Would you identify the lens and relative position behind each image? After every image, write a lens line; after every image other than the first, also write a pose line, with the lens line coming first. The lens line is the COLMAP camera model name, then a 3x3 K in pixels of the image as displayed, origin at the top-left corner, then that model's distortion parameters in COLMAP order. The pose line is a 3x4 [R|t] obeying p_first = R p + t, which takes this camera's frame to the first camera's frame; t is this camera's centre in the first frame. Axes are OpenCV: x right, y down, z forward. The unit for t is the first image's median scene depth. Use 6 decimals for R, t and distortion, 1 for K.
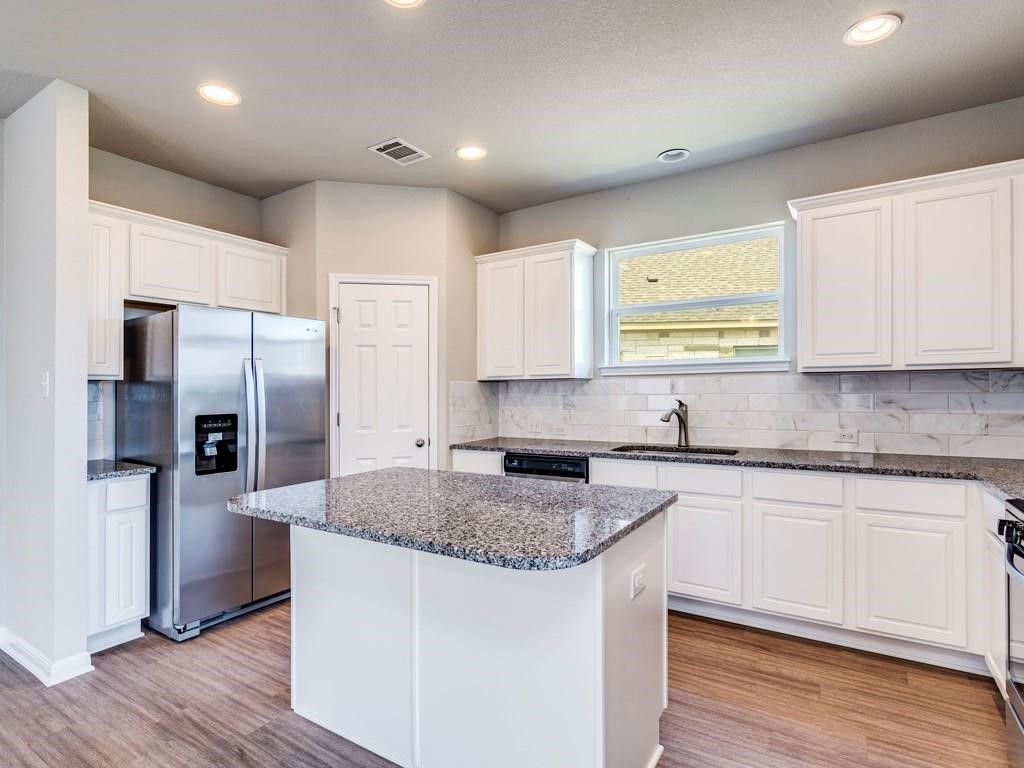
lens RADIAL K [[529.7, 0, 522.9], [0, 529.7, 389.1], [0, 0, 1]] dist [-0.011461, 0.003216]
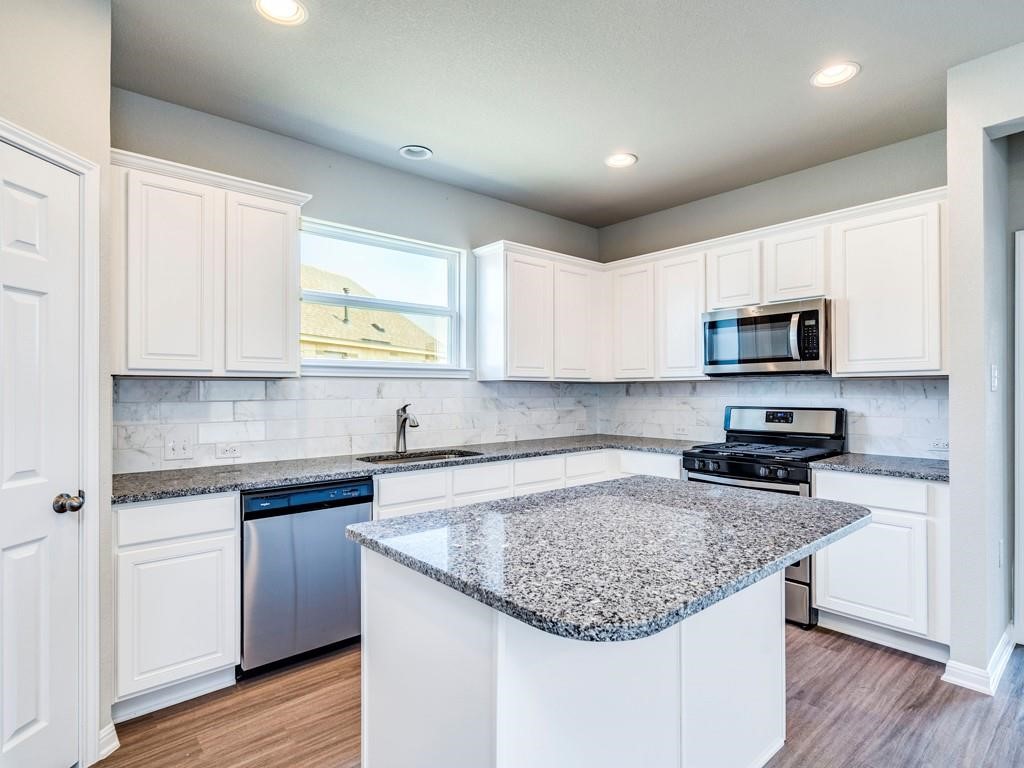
lens RADIAL K [[529.7, 0, 518.1], [0, 529.7, 389.4], [0, 0, 1]] dist [-0.011461, 0.003216]
pose [[0.289714, 0.015430, 0.956989, -0.565628], [-0.001367, 0.999876, -0.015707, 0.008262], [-0.957112, 0.003242, 0.289699, 0.521054]]
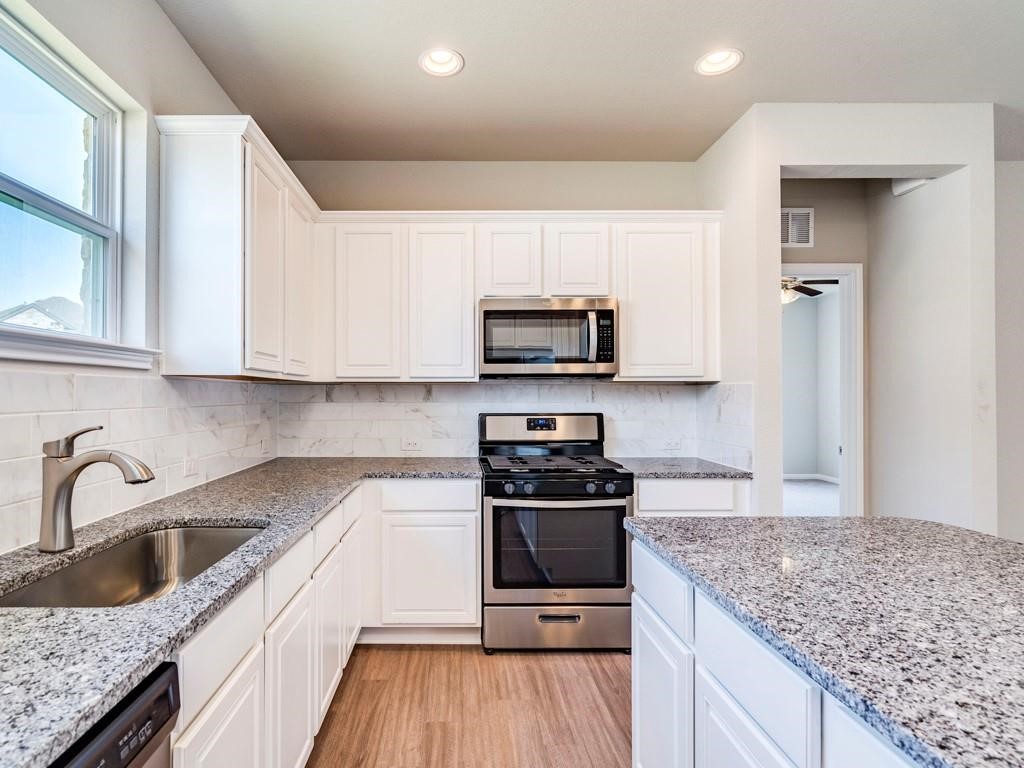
lens RADIAL K [[568.8, 0, 510.8], [0, 568.8, 391.8], [0, 0, 1]] dist [-0.000299, 0.001168]
pose [[-0.521831, 0.017606, 0.852867, -0.240102], [0.006819, 0.999841, -0.016468, 0.004214], [-0.853022, -0.002778, -0.521868, 0.929409]]
